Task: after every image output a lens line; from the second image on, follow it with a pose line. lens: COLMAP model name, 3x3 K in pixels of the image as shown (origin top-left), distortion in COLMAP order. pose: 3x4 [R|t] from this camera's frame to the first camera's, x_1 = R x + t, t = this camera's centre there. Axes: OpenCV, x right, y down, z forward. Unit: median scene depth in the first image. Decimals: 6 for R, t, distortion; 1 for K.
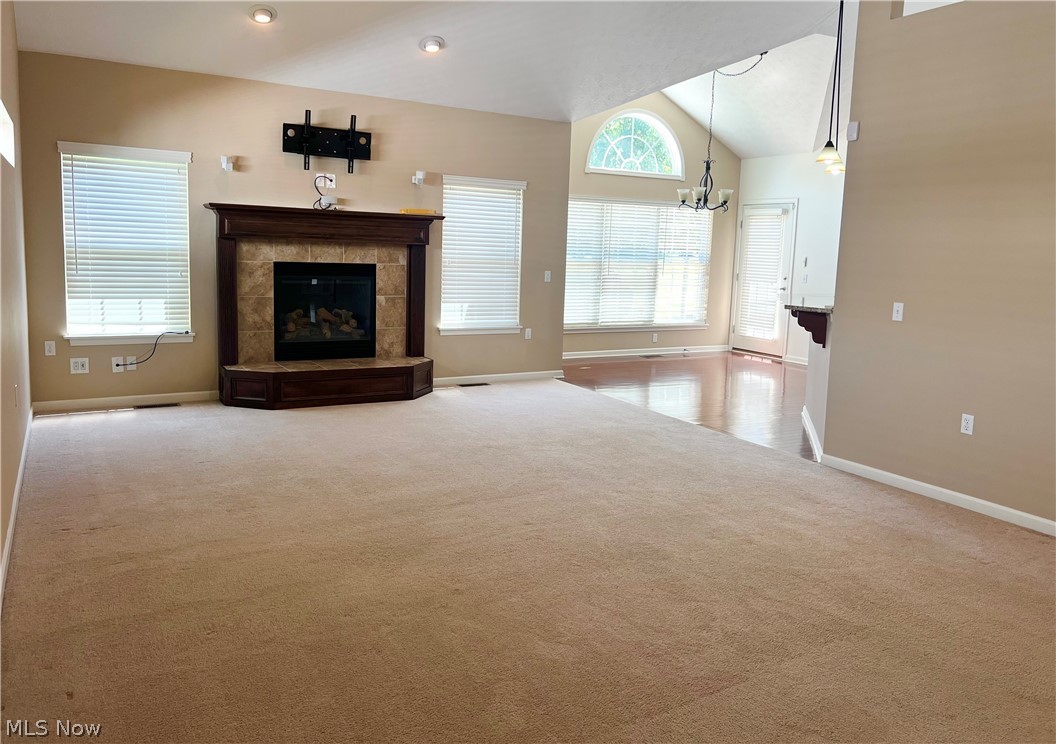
lens RADIAL K [[803.8, 0, 537.4], [0, 803.8, 345.9], [0, 0, 1]] dist [0.070172, -0.021273]
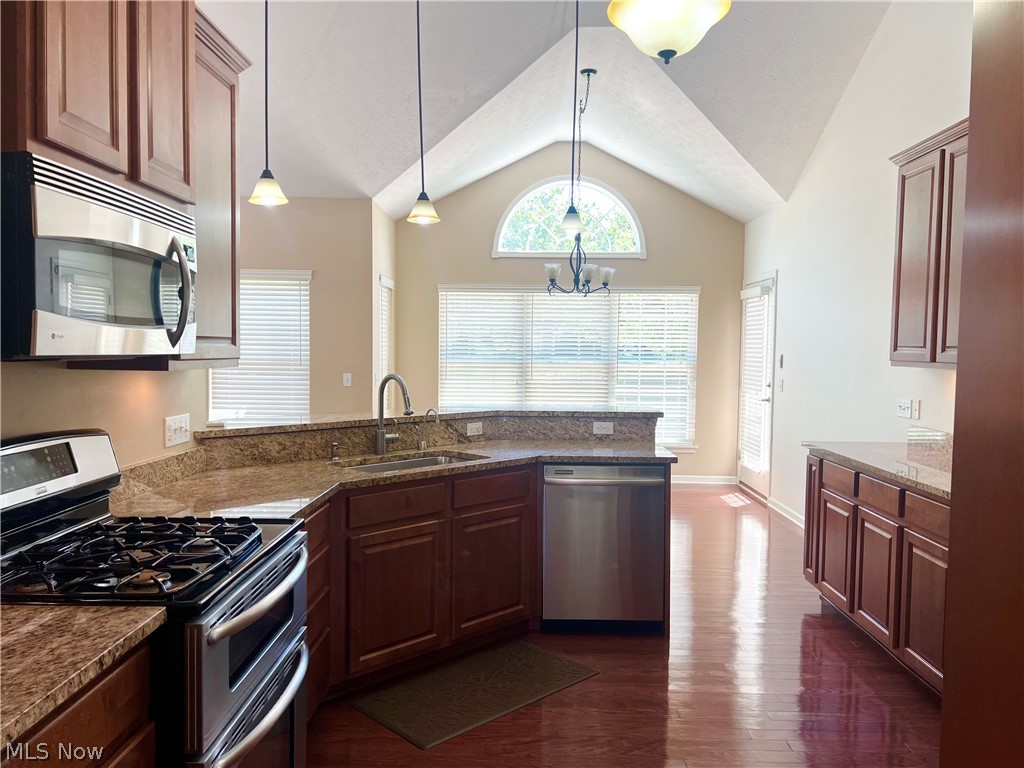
lens RADIAL K [[776.3, 0, 512.3], [0, 776.3, 384.5], [0, 0, 1]] dist [0.013203, 0.000444]
pose [[0.857248, 0.003279, -0.514893, 0.463218], [-0.048186, 0.996102, -0.073881, -0.024277], [0.512644, 0.088145, 0.854065, 0.318628]]
